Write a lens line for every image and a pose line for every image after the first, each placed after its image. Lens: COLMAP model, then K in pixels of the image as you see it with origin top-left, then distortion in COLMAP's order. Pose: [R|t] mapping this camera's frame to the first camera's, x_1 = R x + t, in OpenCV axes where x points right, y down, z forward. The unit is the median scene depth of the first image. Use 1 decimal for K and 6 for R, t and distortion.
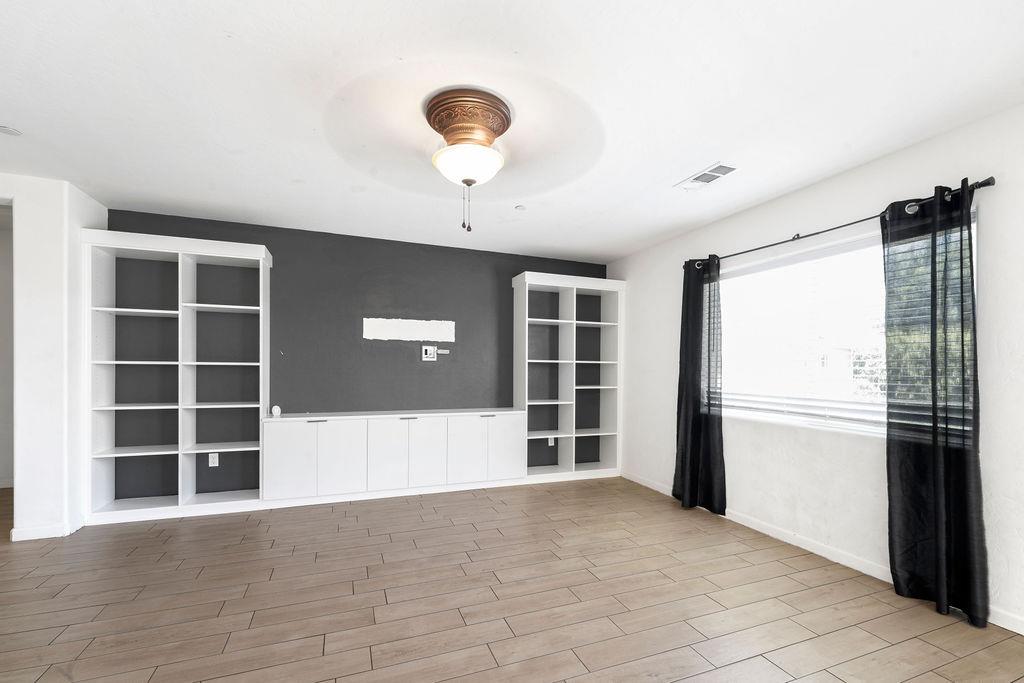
lens RADIAL K [[435.8, 0, 513.1], [0, 435.8, 374.2], [0, 0, 1]] dist [-0.000484, -0.000125]
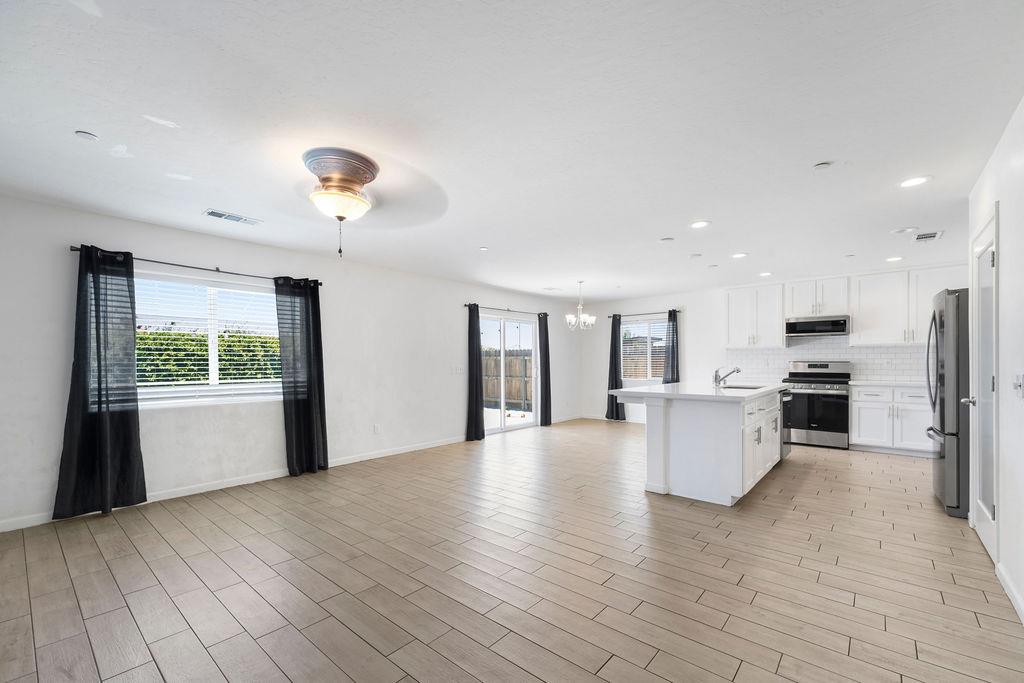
lens RADIAL K [[428.9, 0, 510.9], [0, 428.9, 364.6], [0, 0, 1]] dist [-0.001807, -0.000560]
pose [[-0.472462, -0.014486, 0.881232, -0.841548], [0.008201, 0.999749, 0.020831, -0.025620], [-0.881313, 0.017069, -0.472225, 0.683384]]
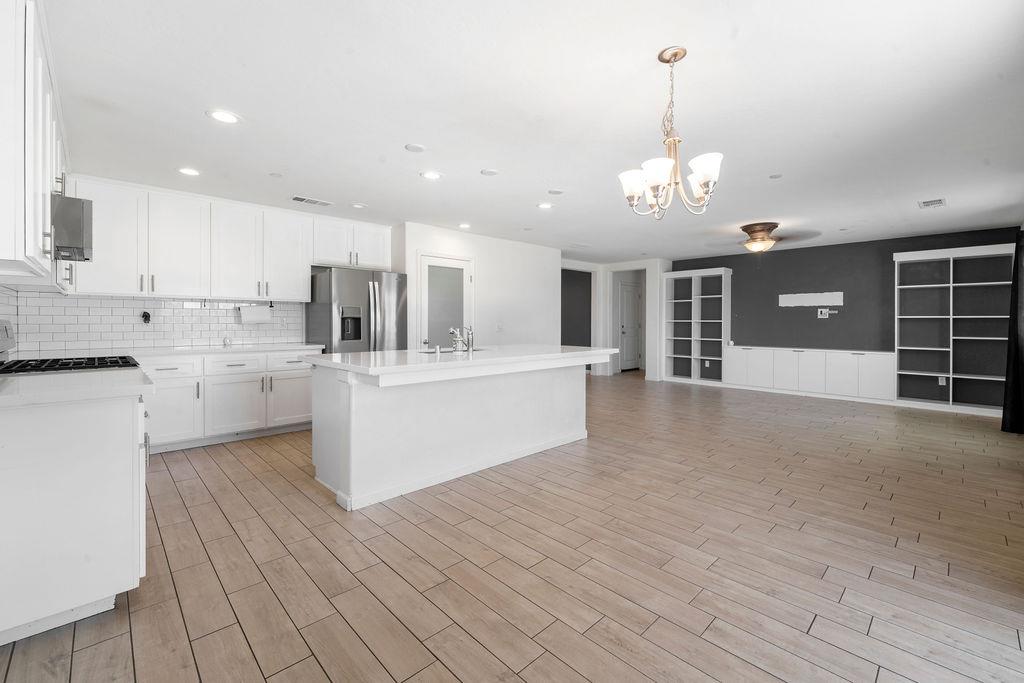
lens RADIAL K [[429.6, 0, 515.9], [0, 429.6, 322.8], [0, 0, 1]] dist [-0.002126, -0.000673]
pose [[0.389698, -0.003012, -0.920938, 1.030449], [-0.009617, 0.999927, -0.007339, 0.011501], [0.920893, 0.011716, 0.389640, -0.821897]]
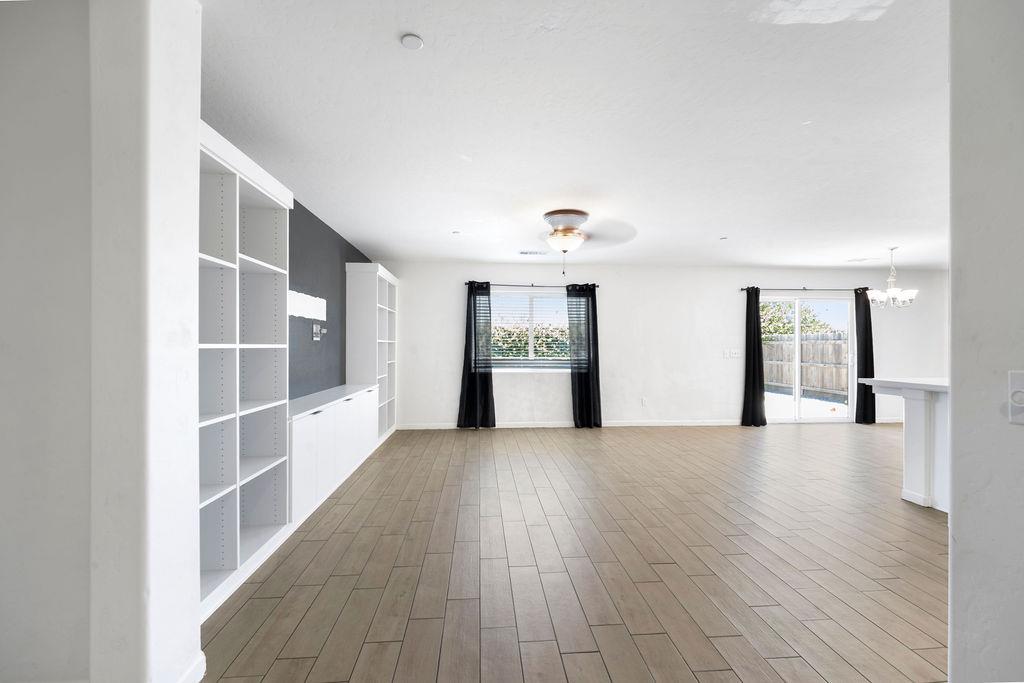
lens RADIAL K [[428.2, 0, 511.7], [0, 428.2, 346.4], [0, 0, 1]] dist [-0.001457, -0.000257]
pose [[0.290938, -0.009726, 0.956692, -1.170602], [0.011413, 0.999912, 0.006694, -0.022495], [-0.956674, 0.008971, 0.291024, 0.400272]]
